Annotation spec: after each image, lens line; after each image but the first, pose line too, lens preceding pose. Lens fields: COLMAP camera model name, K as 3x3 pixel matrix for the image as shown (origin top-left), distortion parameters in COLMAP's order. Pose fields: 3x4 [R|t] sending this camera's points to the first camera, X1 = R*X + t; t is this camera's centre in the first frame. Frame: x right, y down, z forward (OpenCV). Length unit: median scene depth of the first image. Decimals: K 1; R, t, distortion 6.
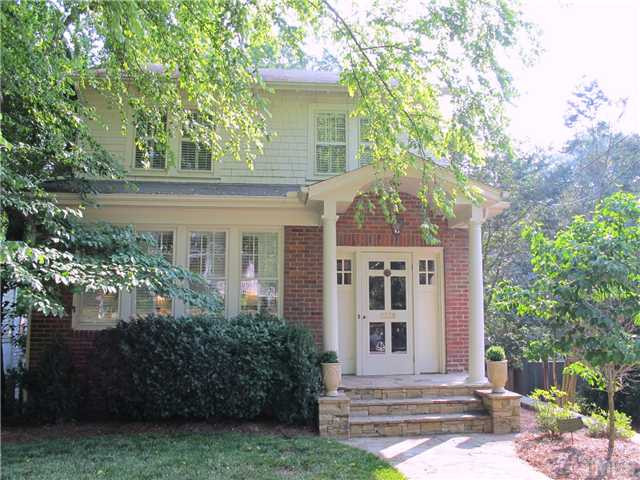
lens RADIAL K [[565.9, 0, 326.5], [0, 565.9, 241.0], [0, 0, 1]] dist [-0.084156, 0.005371]
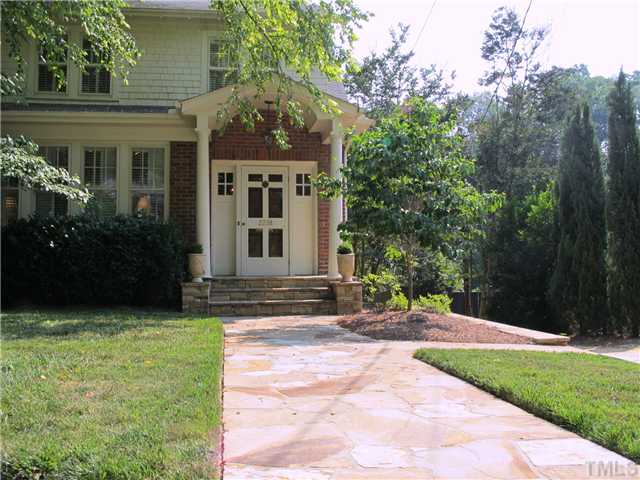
lens RADIAL K [[602.5, 0, 320.0], [0, 602.5, 240.0], [0, 0, 1]] dist [-0.077140, 0.019217]
pose [[0.999510, -0.003812, 0.031081, 0.212158], [0.001487, 0.997221, 0.074487, 0.092337], [-0.031279, -0.074404, 0.996738, -0.214534]]
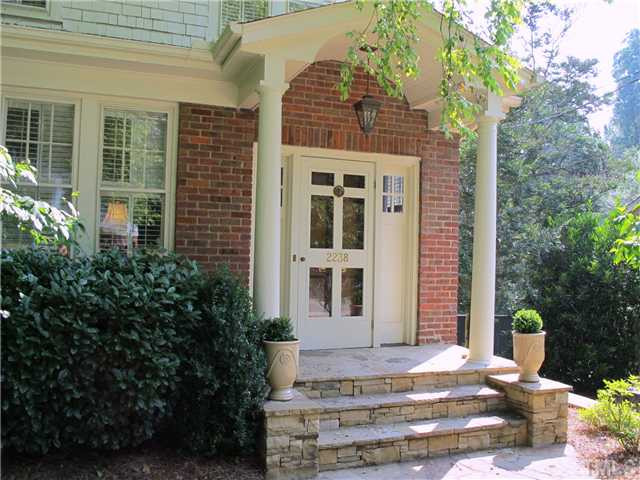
lens RADIAL K [[602.5, 0, 320.0], [0, 602.5, 240.0], [0, 0, 1]] dist [-0.077140, 0.019217]
pose [[0.963927, 0.029920, 0.264479, -0.110320], [-0.057049, 0.993794, 0.095496, 0.056419], [-0.259981, -0.107140, 0.959652, 0.411575]]
